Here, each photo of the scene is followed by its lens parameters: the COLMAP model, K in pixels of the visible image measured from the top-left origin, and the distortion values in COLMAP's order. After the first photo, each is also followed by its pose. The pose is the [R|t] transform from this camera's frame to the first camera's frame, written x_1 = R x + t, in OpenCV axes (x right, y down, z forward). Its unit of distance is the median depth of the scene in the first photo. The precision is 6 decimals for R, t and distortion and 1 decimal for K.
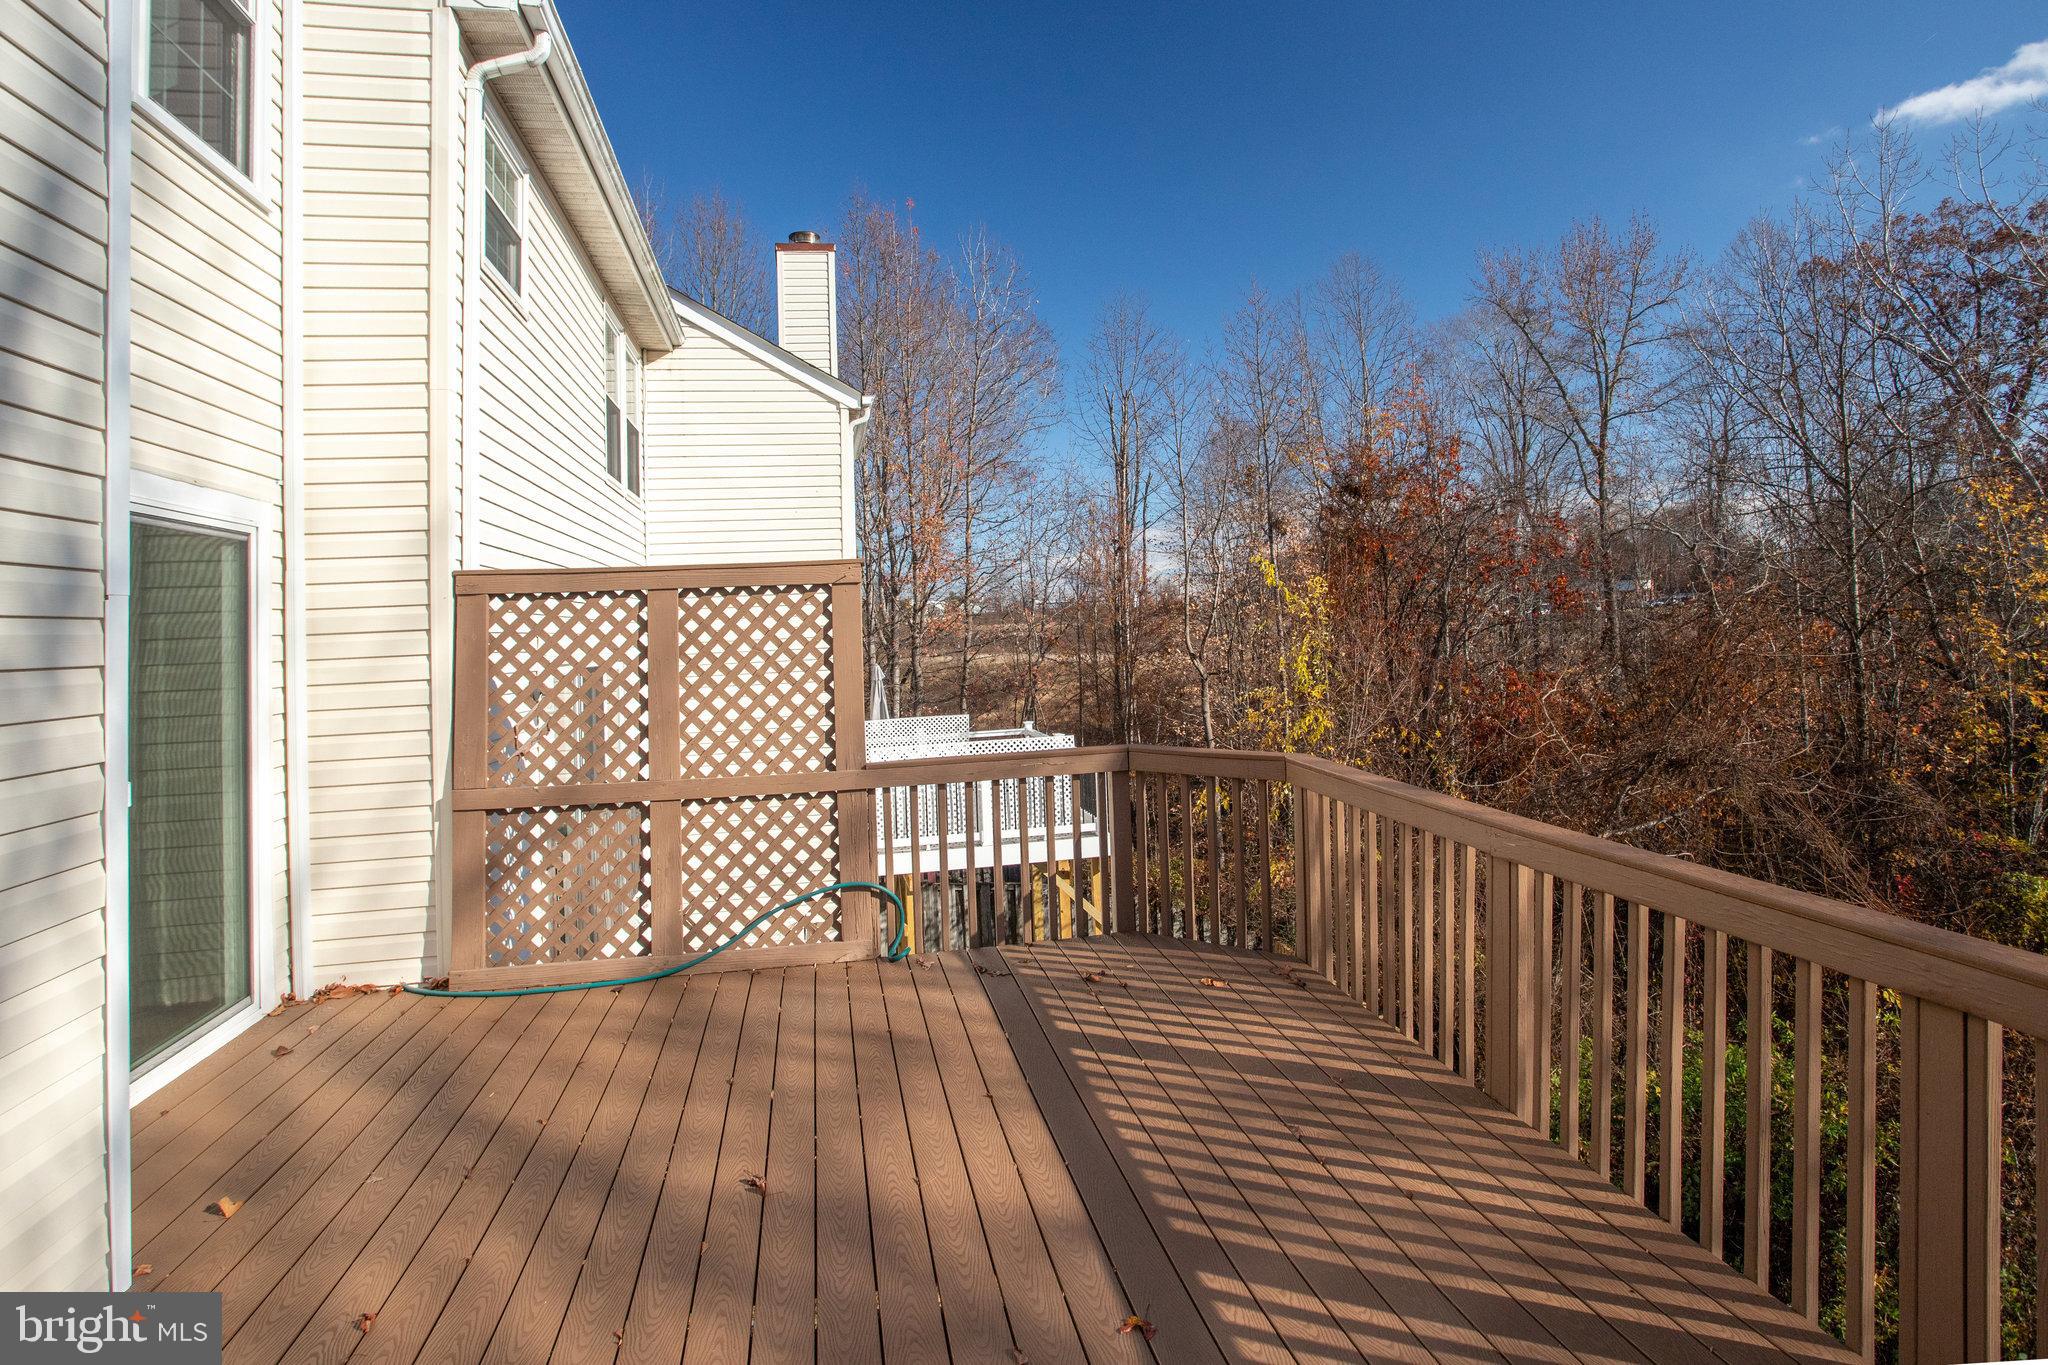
lens RADIAL K [[981.9, 0, 1024.0], [0, 981.9, 682.5], [0, 0, 1]] dist [0.000044, -0.000022]
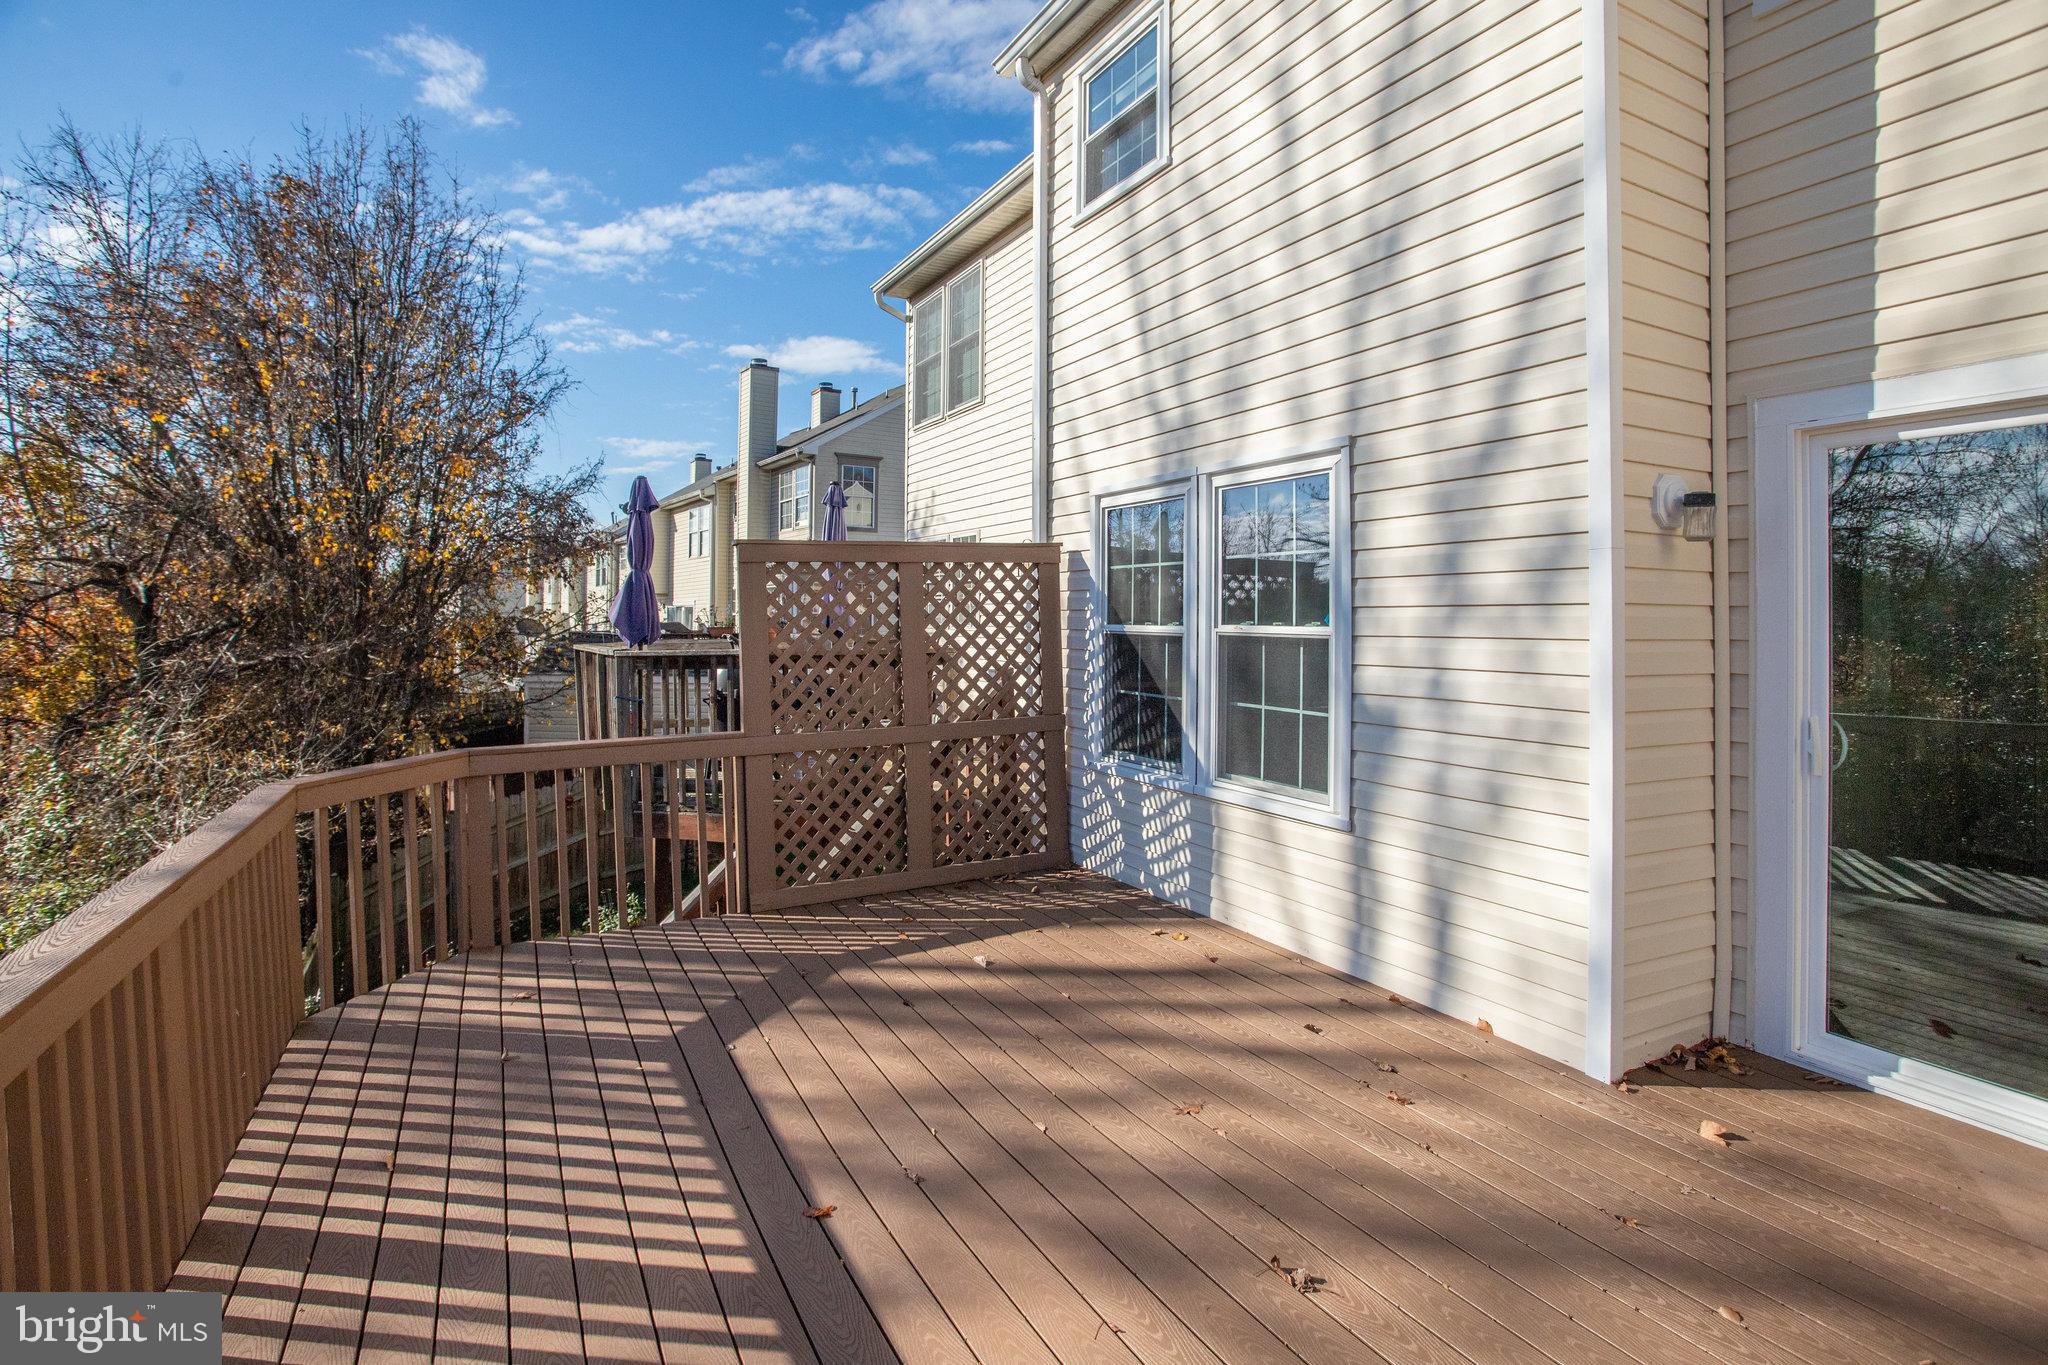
lens RADIAL K [[981.9, 0, 1024.0], [0, 981.9, 682.5], [0, 0, 1]] dist [0.000044, -0.000022]
pose [[-0.954564, 0.061002, -0.291696, 0.183004], [0.022837, 0.990920, 0.132497, -0.106928], [0.297130, 0.119816, -0.947290, 2.079047]]
